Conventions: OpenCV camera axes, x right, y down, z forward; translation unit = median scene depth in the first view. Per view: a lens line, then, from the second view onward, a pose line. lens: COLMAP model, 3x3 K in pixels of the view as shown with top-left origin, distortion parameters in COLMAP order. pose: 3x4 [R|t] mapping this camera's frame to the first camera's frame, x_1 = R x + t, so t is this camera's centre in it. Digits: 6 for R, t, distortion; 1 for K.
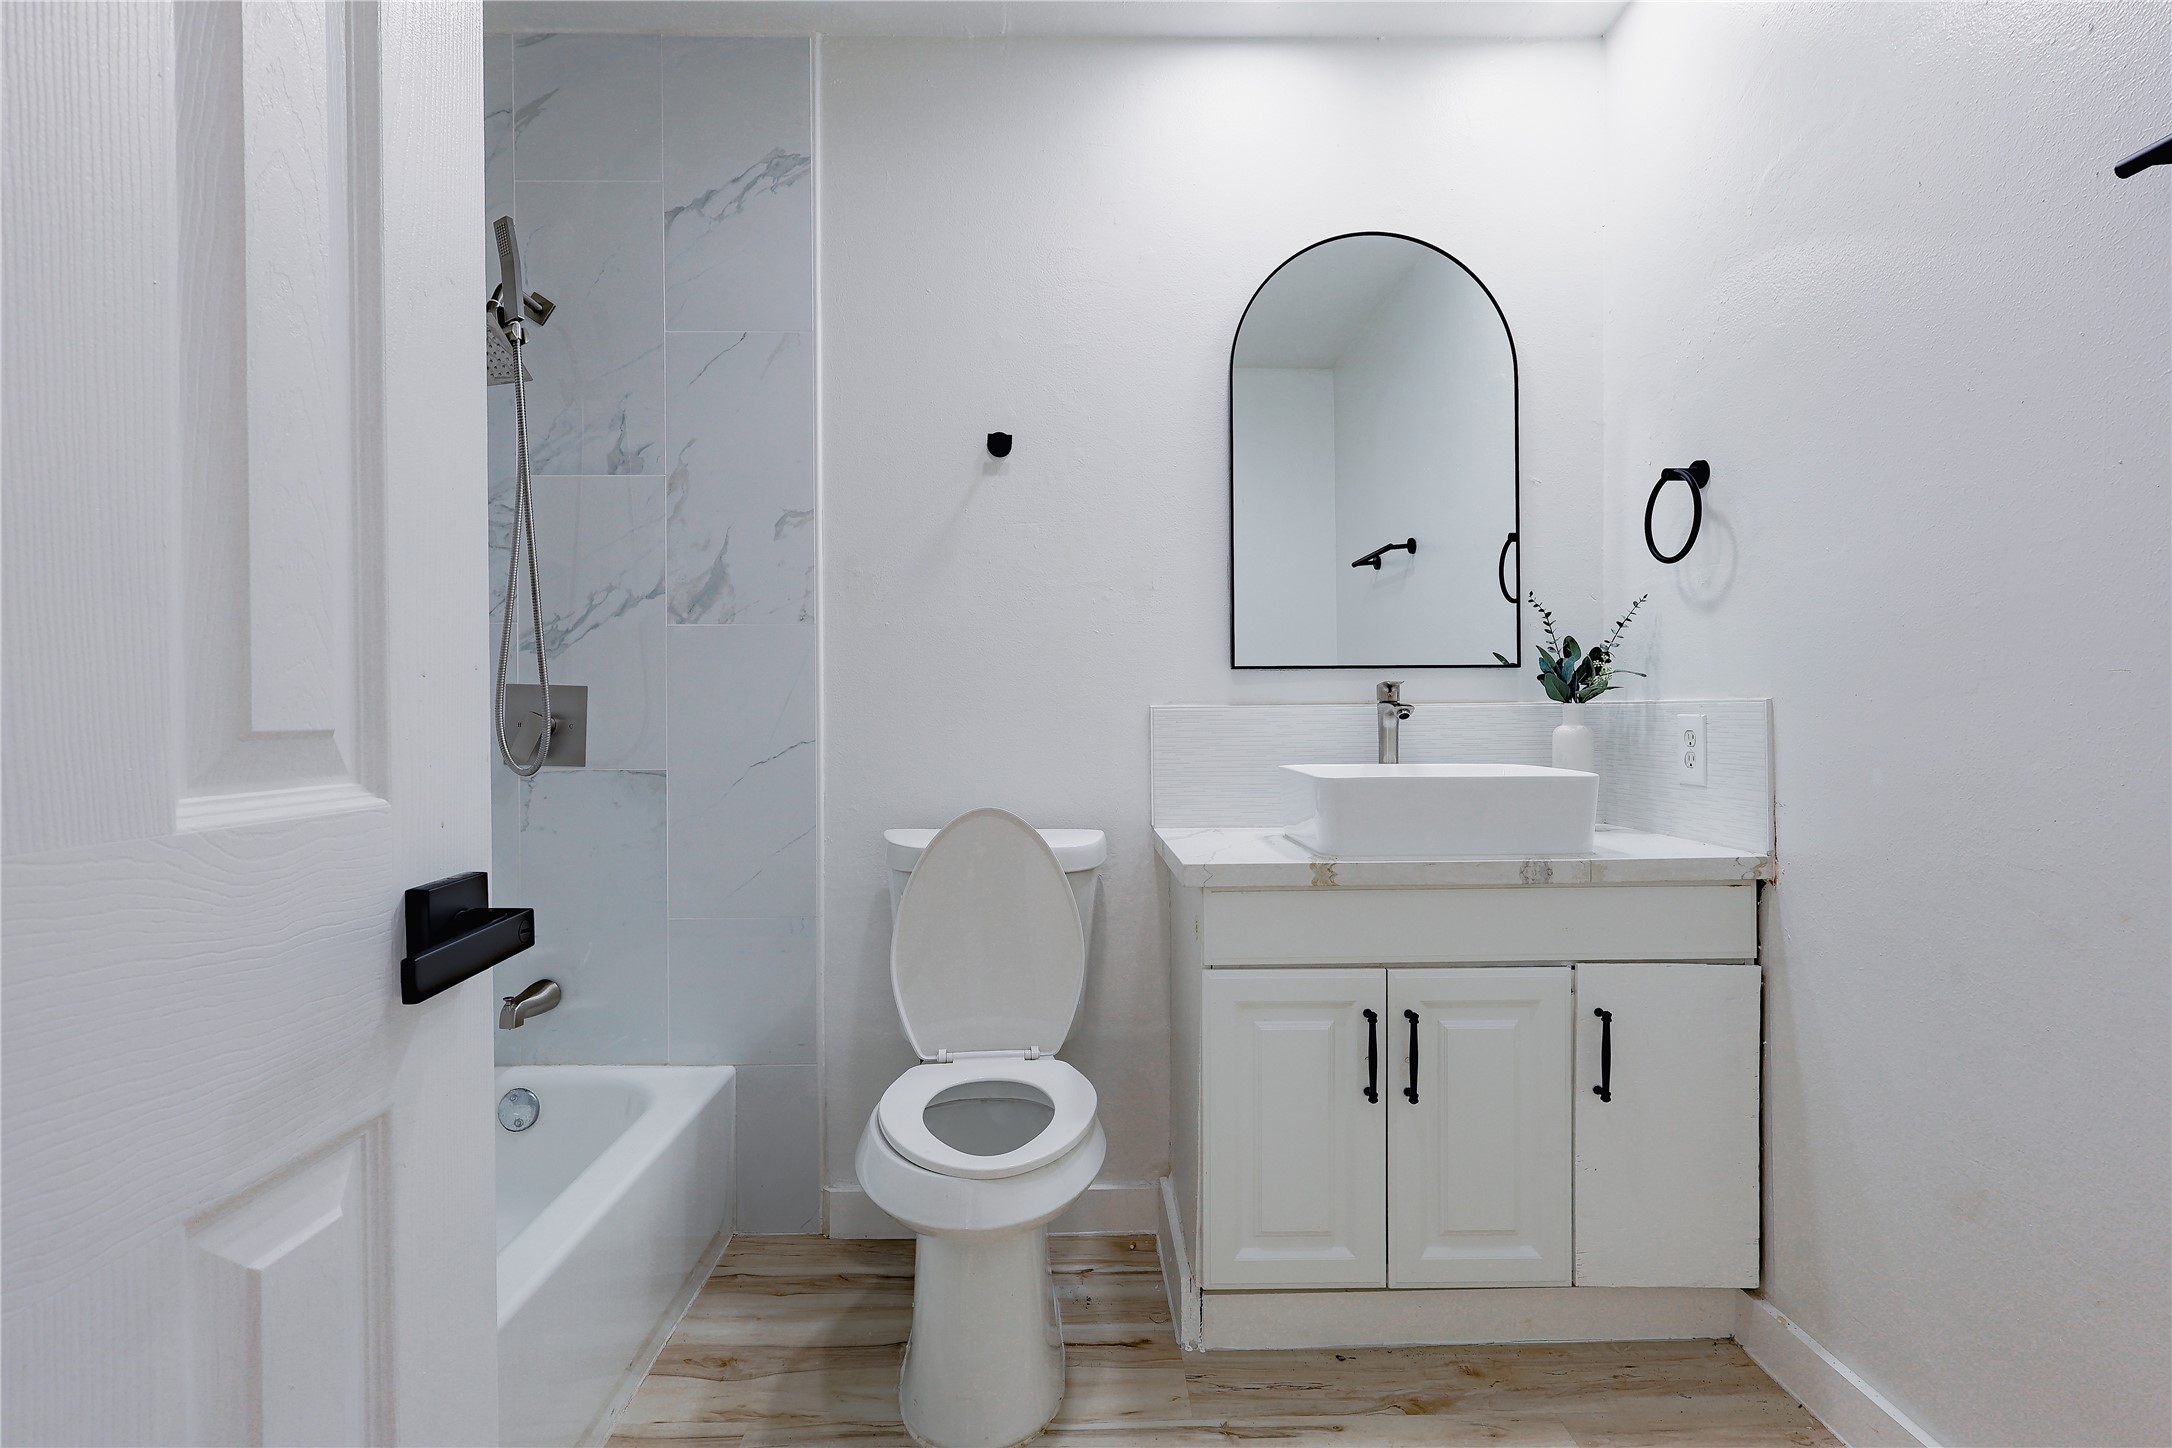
lens RADIAL K [[999.9, 0, 1073.6], [0, 999.9, 719.7], [0, 0, 1]] dist [0.002906, 0.000545]
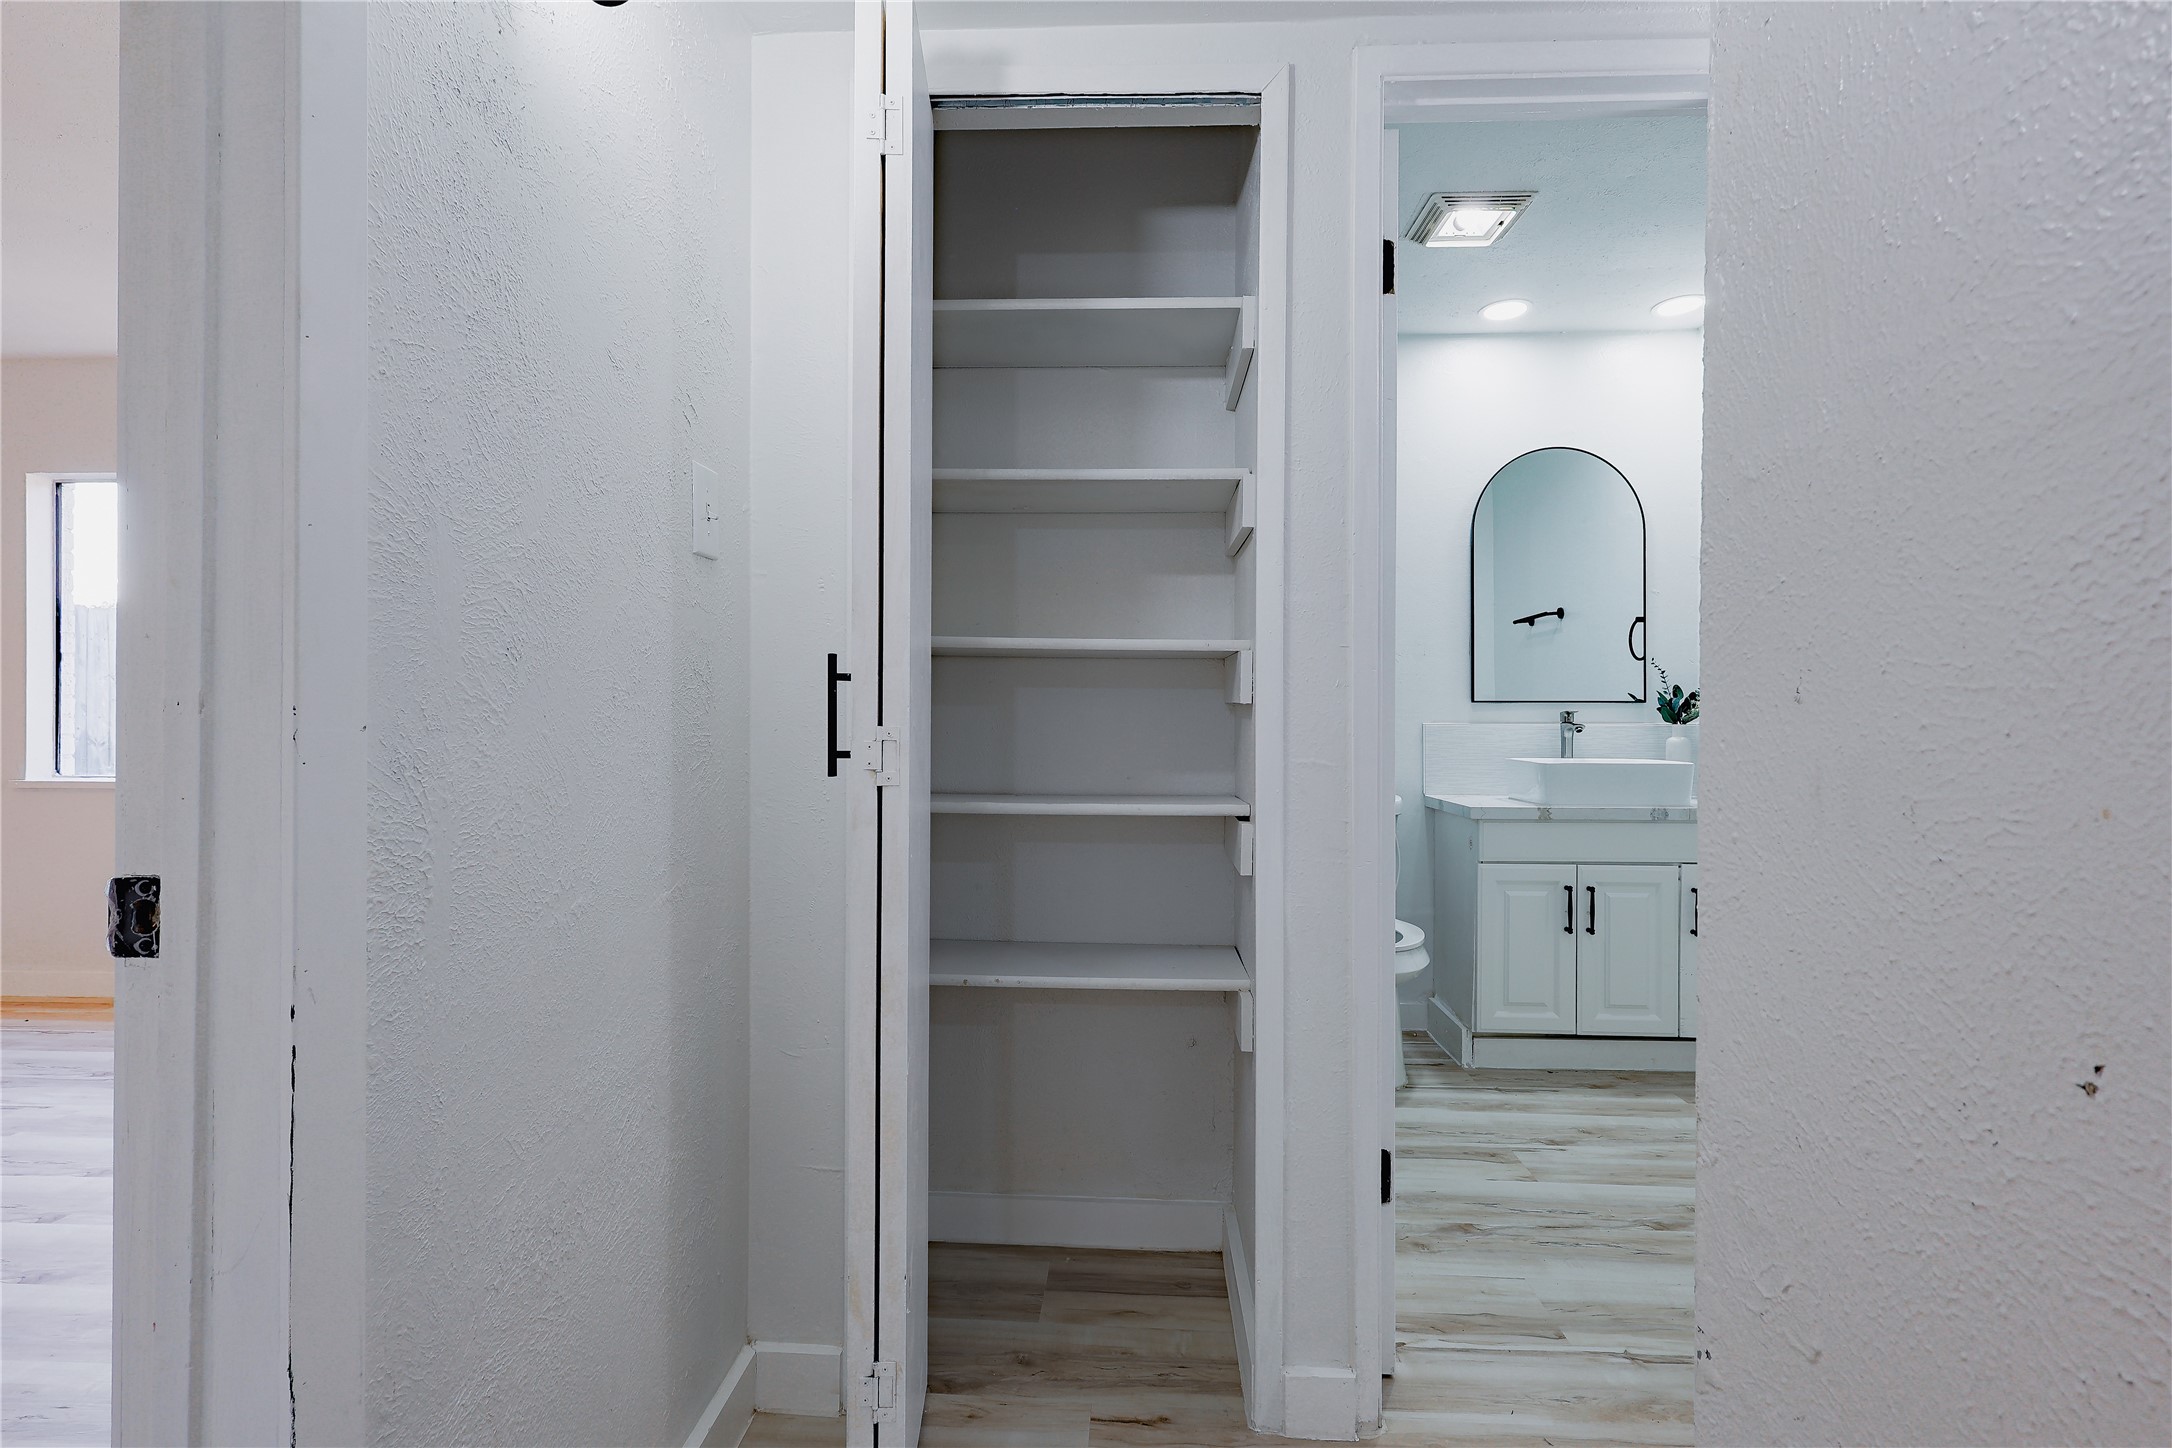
lens RADIAL K [[999.9, 0, 1098.7], [0, 999.9, 722.3], [0, 0, 1]] dist [0.002906, 0.000545]
pose [[0.998494, 0.010431, -0.053856, -0.463703], [-0.011037, 0.999879, -0.010981, 0.012003], [0.053735, 0.011559, 0.998488, -0.886569]]
